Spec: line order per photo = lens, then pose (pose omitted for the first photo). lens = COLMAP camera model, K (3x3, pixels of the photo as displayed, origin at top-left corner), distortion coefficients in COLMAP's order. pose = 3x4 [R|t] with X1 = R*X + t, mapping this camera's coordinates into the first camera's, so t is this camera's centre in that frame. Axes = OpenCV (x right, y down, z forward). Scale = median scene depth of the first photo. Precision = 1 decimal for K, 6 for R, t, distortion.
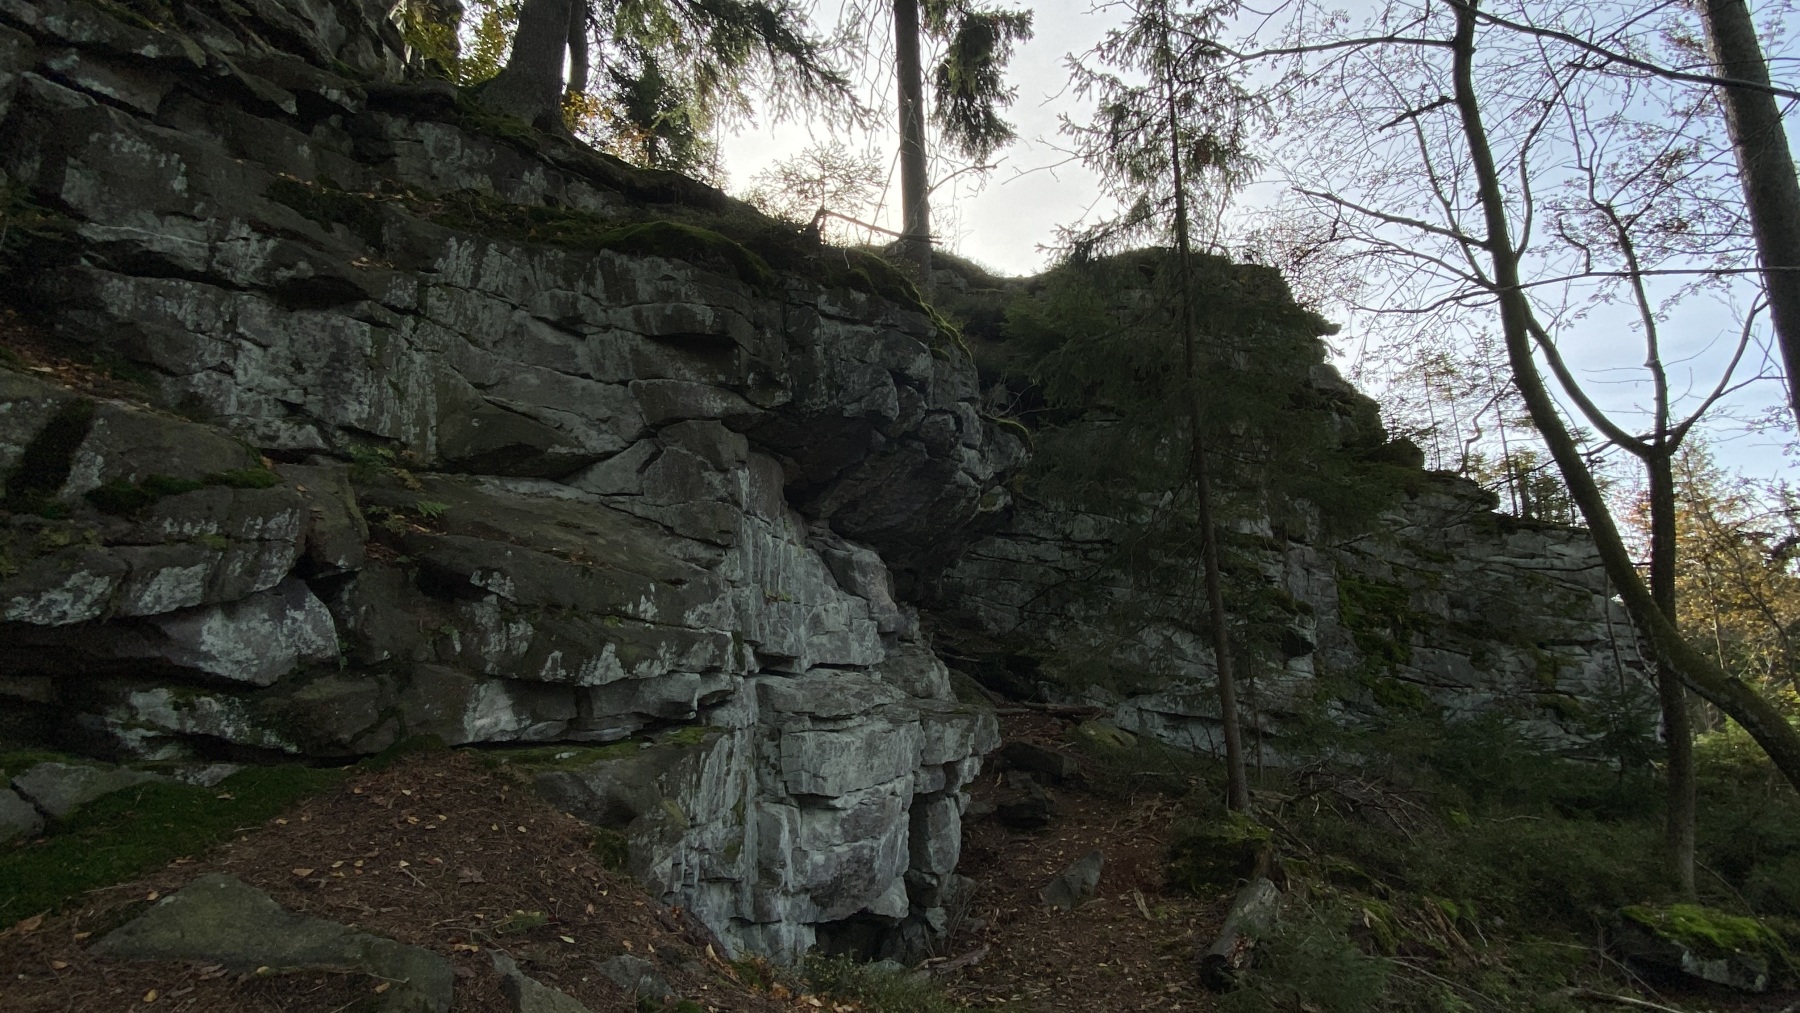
lens RADIAL K [[809.2, 0, 916.6], [0, 809.2, 514.0], [0, 0, 1]] dist [0.051474, -0.001101]
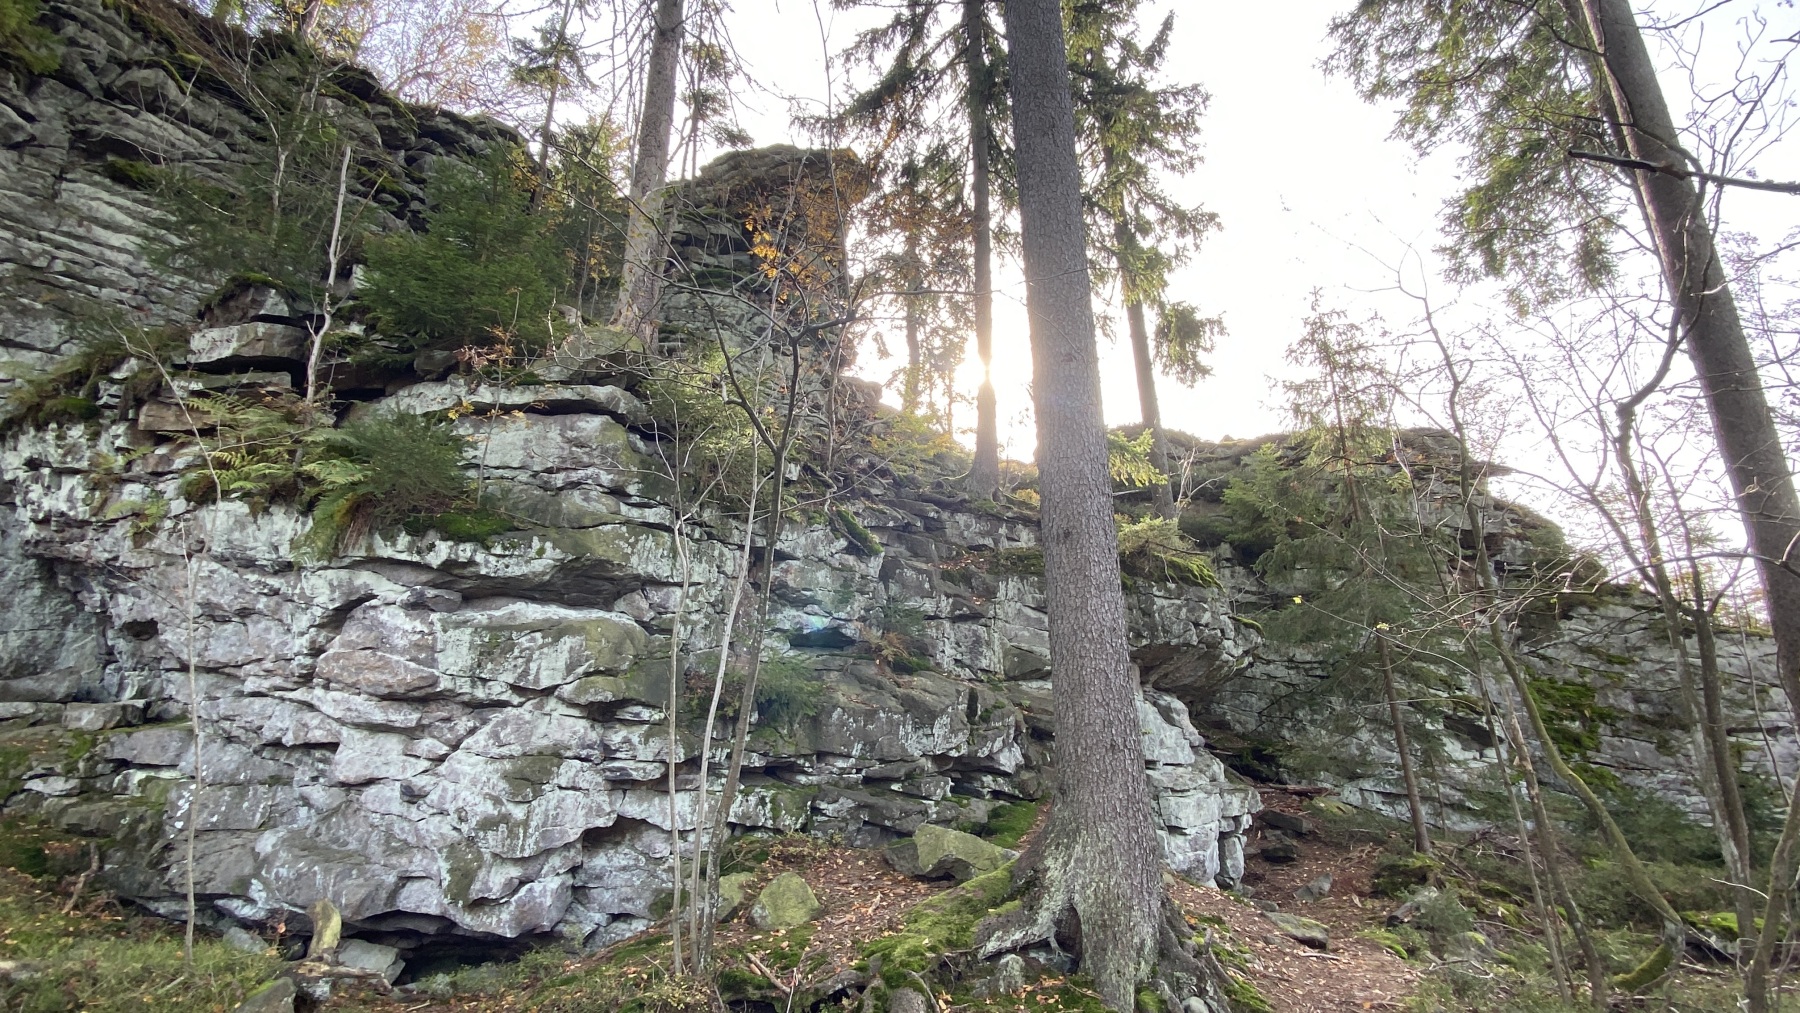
lens RADIAL K [[826.4, 0, 899.6], [0, 826.4, 494.9], [0, 0, 1]] dist [-0.002725, 0.000041]
pose [[0.966365, -0.078301, -0.244965, -0.158159], [0.051620, 0.992195, -0.113510, -0.219723], [0.251941, 0.097047, 0.962864, -0.951913]]
